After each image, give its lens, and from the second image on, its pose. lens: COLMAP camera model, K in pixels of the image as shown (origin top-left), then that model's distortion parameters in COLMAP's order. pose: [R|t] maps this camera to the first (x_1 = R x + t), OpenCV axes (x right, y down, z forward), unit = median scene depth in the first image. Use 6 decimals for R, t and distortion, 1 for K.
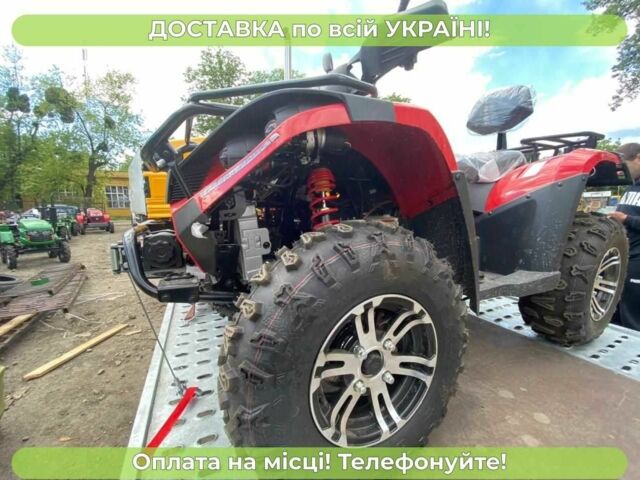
lens RADIAL K [[258.0, 0, 320.0], [0, 258.0, 240.0], [0, 0, 1]] dist [0.001334, -0.014428]
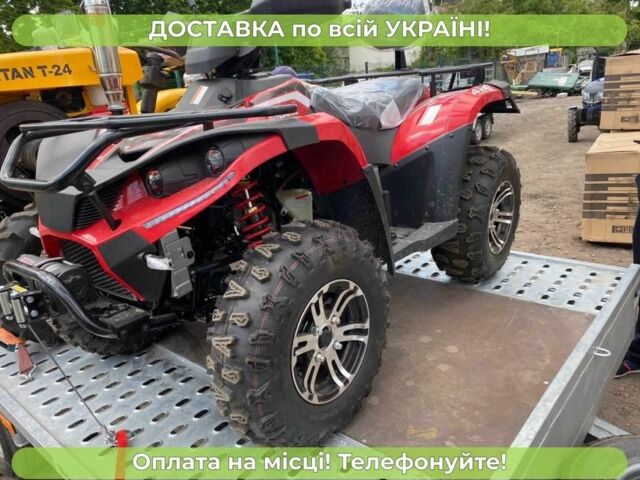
lens RADIAL K [[484.3, 0, 320.0], [0, 484.3, 240.0], [0, 0, 1]] dist [0.004888, -0.013612]
pose [[0.906210, -0.194288, 0.375548, -0.533531], [0.130878, 0.973449, 0.187796, -0.365314], [-0.402063, -0.121032, 0.907577, -0.916625]]
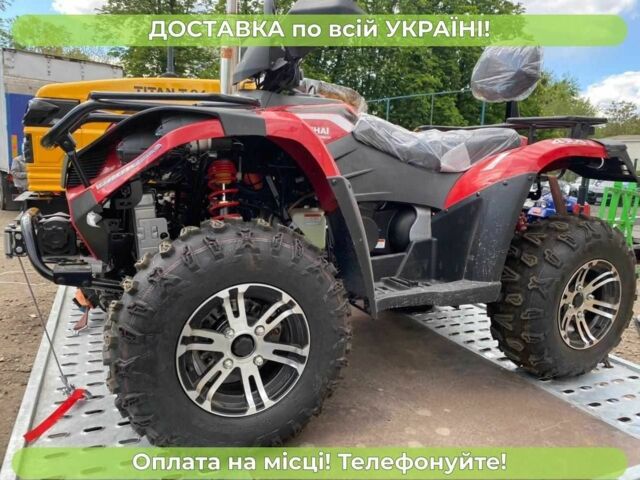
lens RADIAL K [[484.3, 0, 330.7], [0, 484.3, 240.6], [0, 0, 1]] dist [-0.004498, -0.006504]
pose [[0.998778, 0.049308, 0.003242, 0.506082], [-0.049360, 0.998612, 0.018379, -0.032767], [-0.002332, -0.018517, 0.999826, -1.000489]]
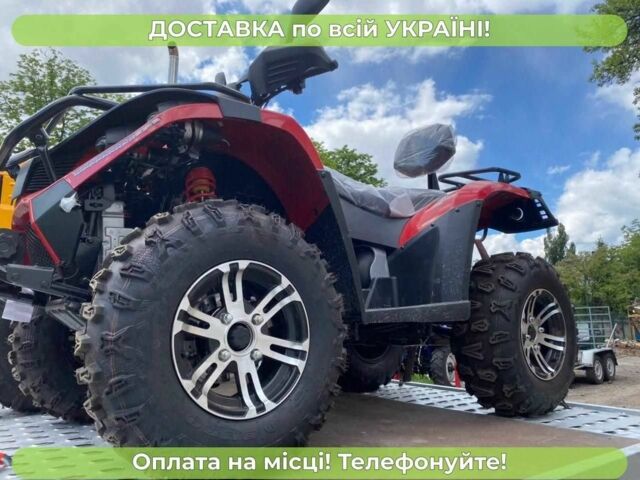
lens RADIAL K [[484.3, 0, 320.0], [0, 484.3, 240.0], [0, 0, 1]] dist [0.004888, -0.013612]
pose [[0.979564, 0.037092, 0.197683, 0.111891], [0.026660, 0.950231, -0.310404, 0.653323], [-0.199358, 0.309331, 0.929823, -0.829597]]
